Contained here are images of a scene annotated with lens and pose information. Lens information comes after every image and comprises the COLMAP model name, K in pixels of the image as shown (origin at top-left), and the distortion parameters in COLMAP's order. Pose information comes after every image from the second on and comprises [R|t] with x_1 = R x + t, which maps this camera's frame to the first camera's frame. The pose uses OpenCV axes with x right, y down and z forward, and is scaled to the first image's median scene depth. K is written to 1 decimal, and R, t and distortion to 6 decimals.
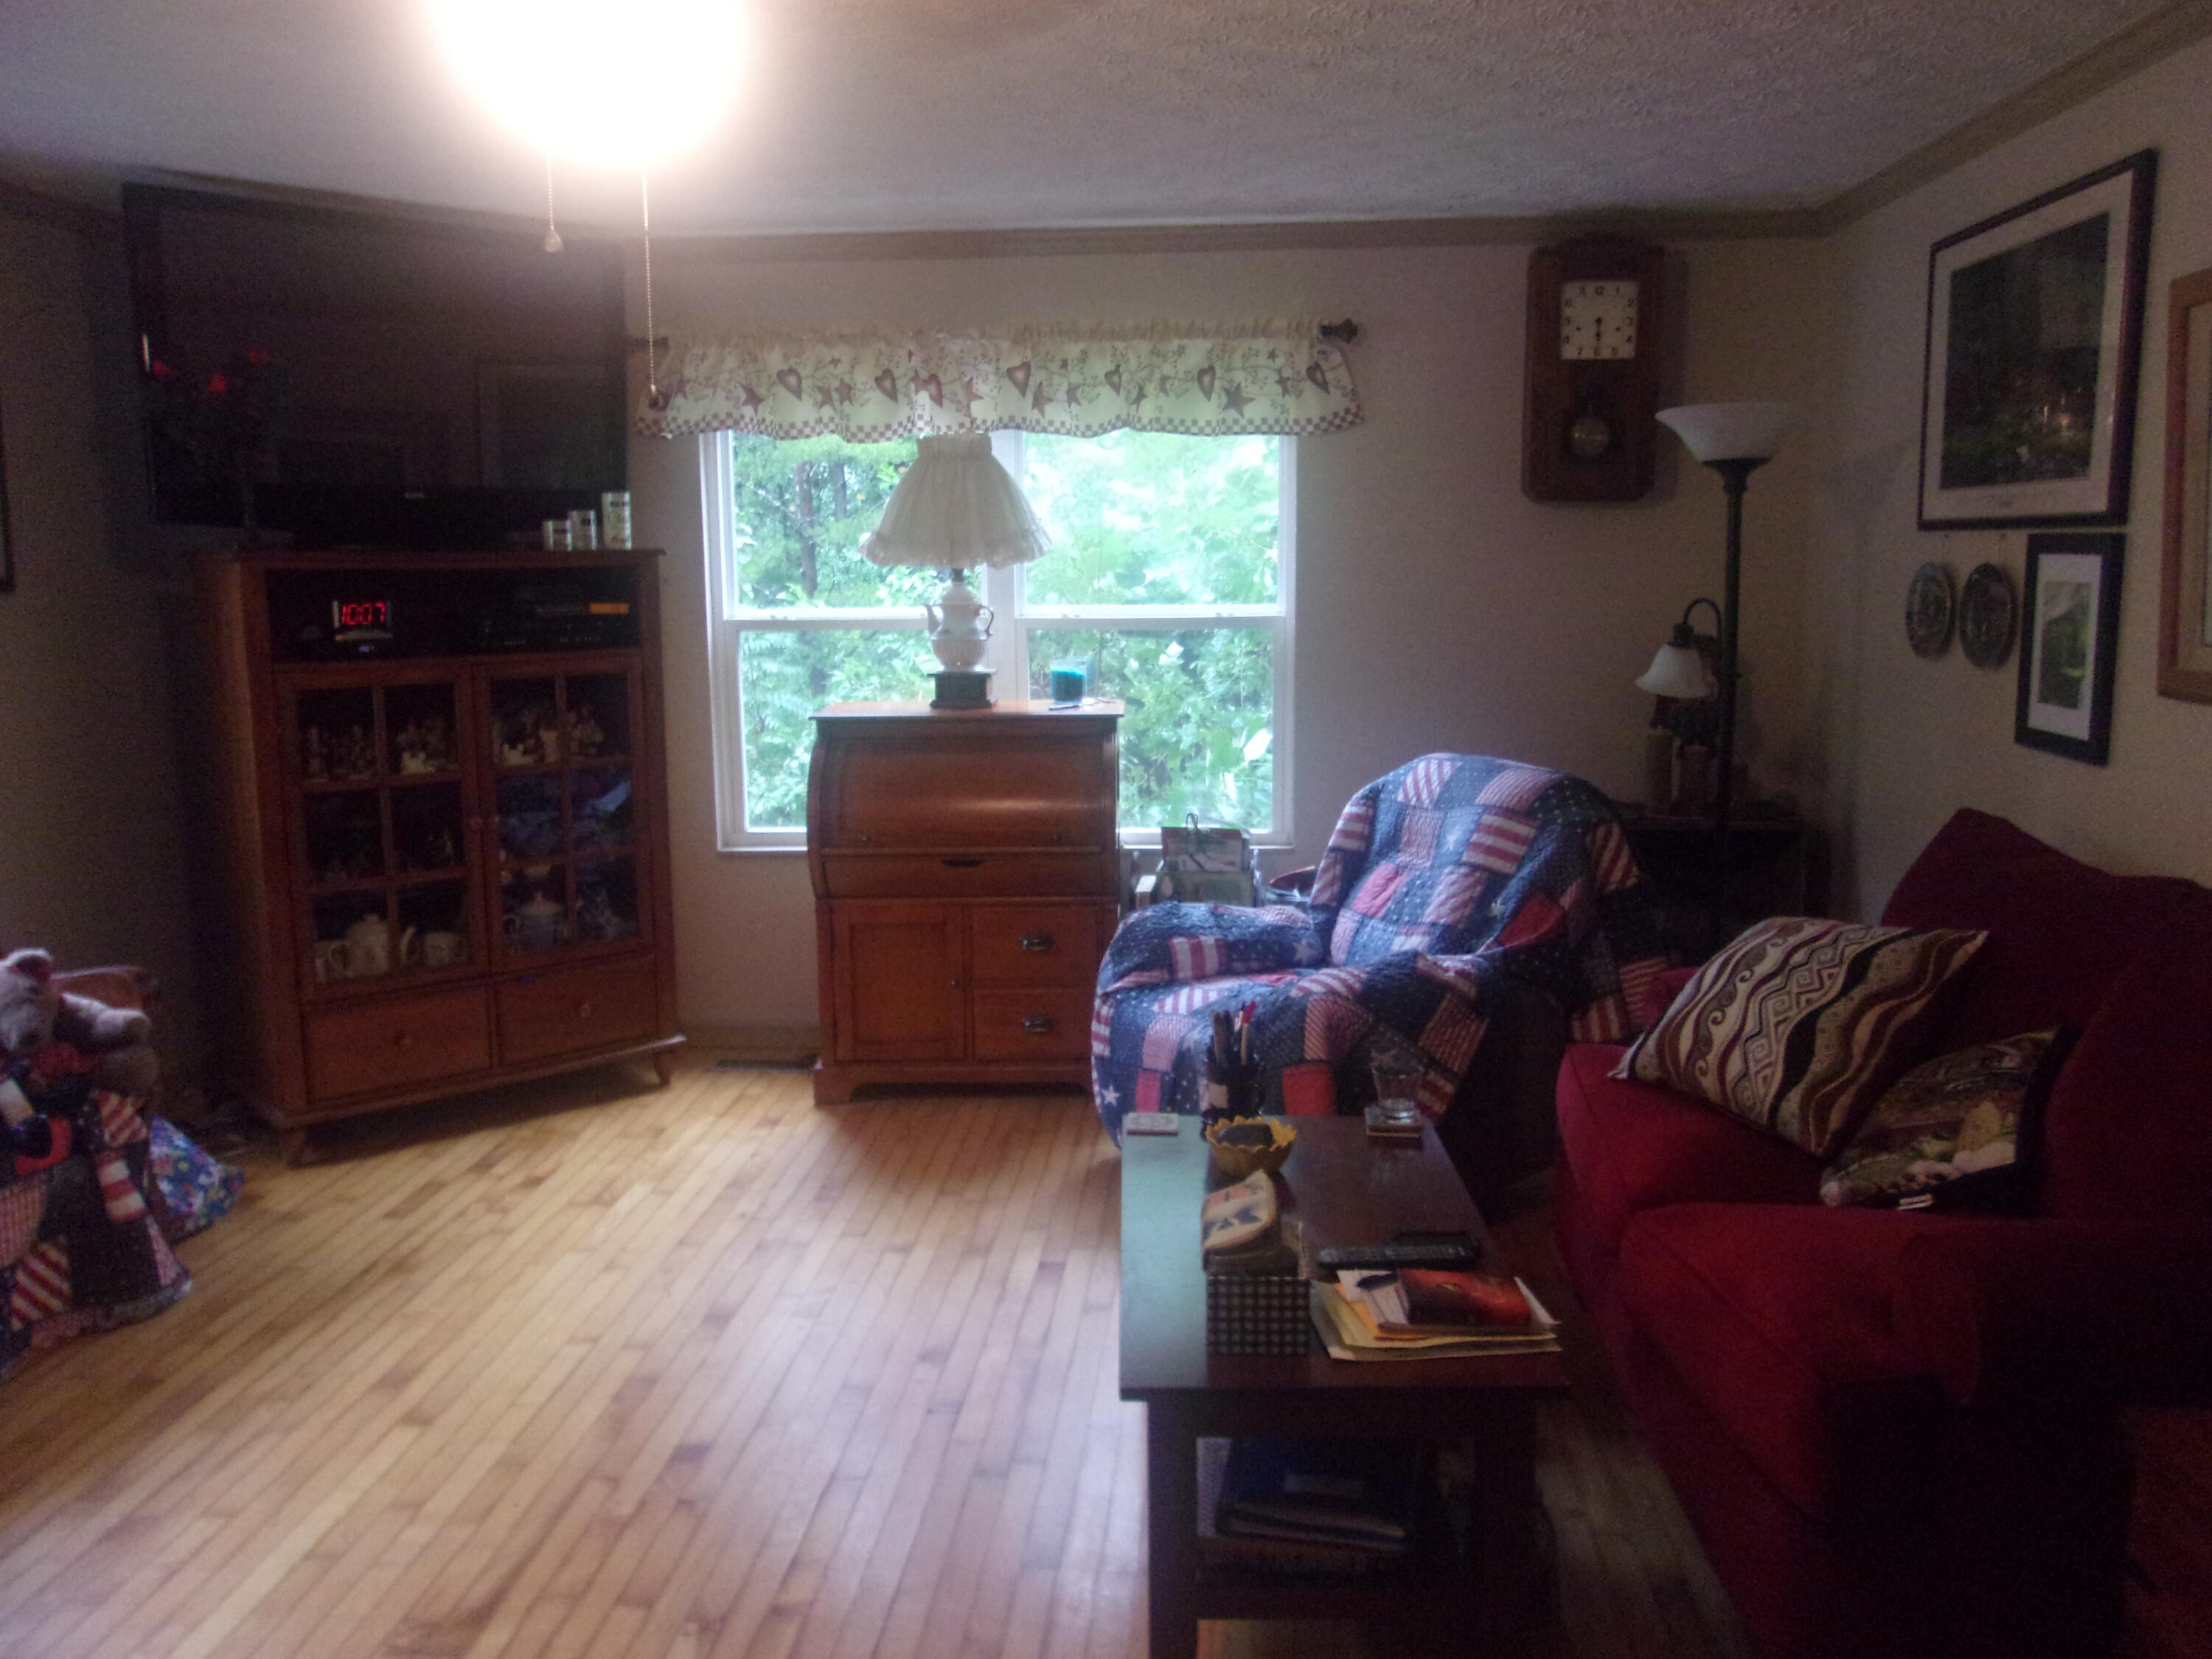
lens RADIAL K [[1774.1, 0, 1097.9], [0, 1774.1, 821.0], [0, 0, 1]] dist [-0.059260, 0.085804]
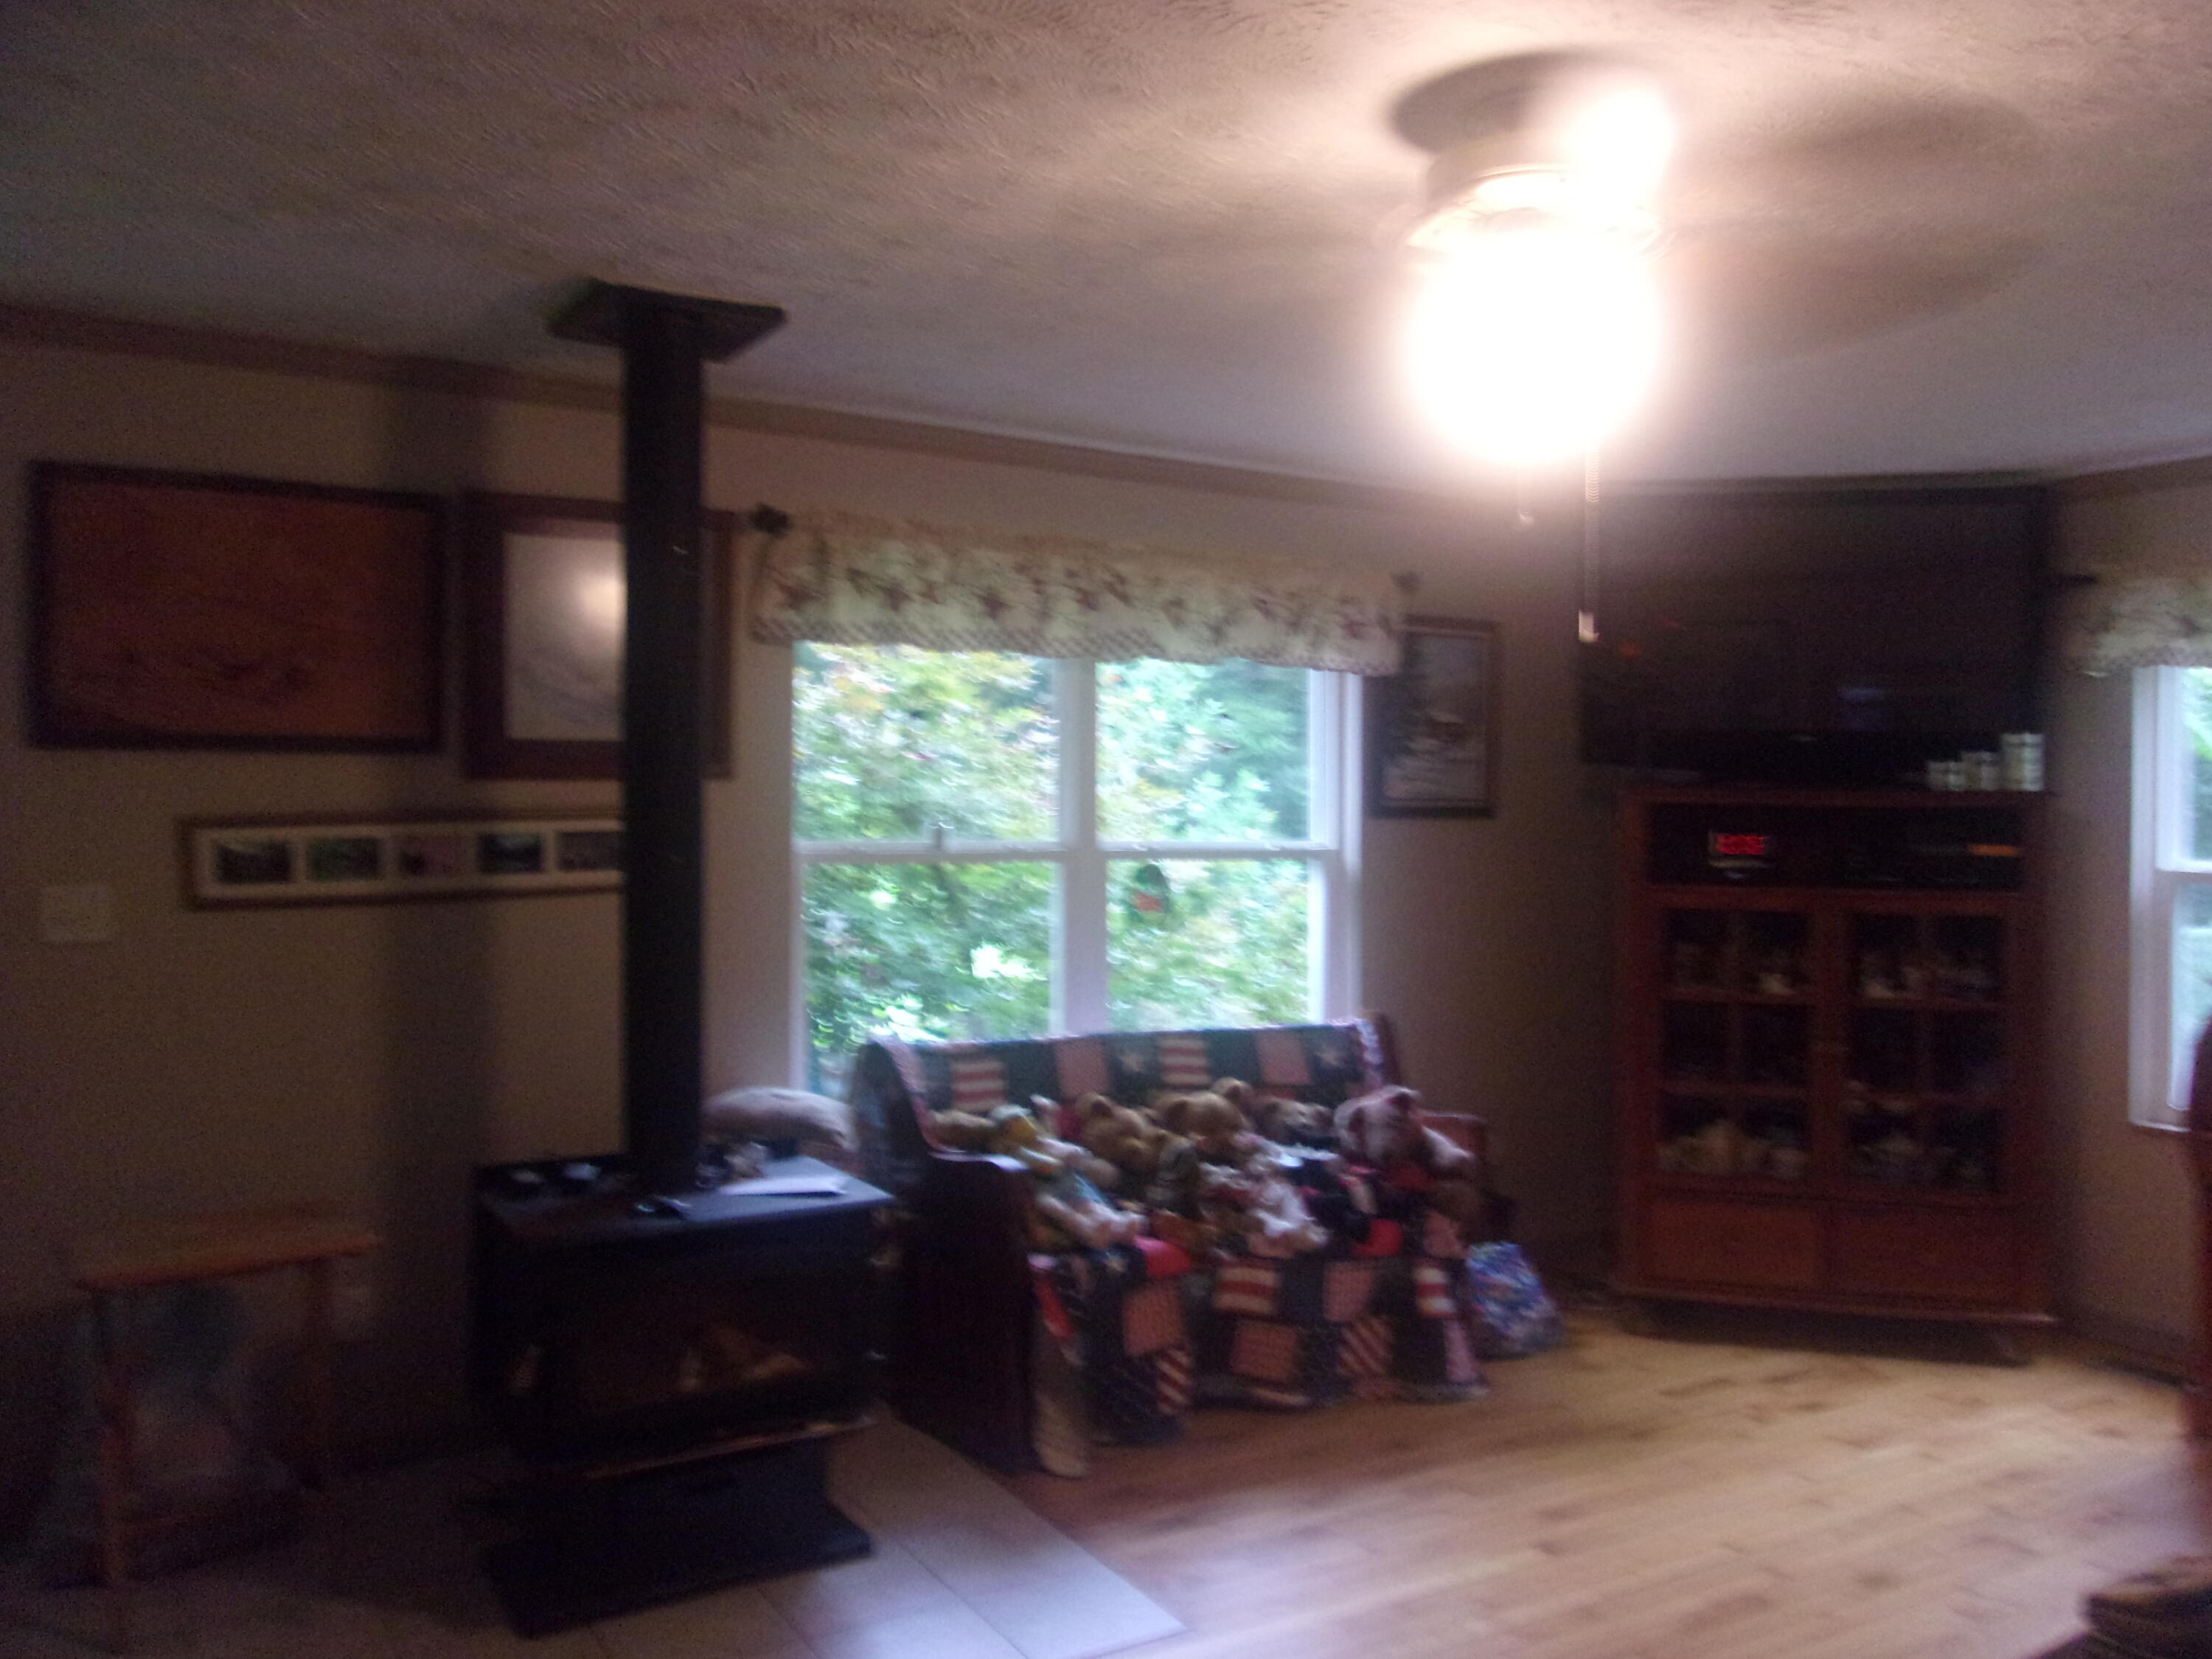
lens RADIAL K [[1774.1, 0, 1097.9], [0, 1774.1, 821.0], [0, 0, 1]] dist [-0.059260, 0.085804]
pose [[0.542387, 0.016744, -0.839962, 0.302128], [-0.140875, 0.987458, -0.071282, 0.003223], [0.828234, 0.156992, 0.537943, 0.070430]]
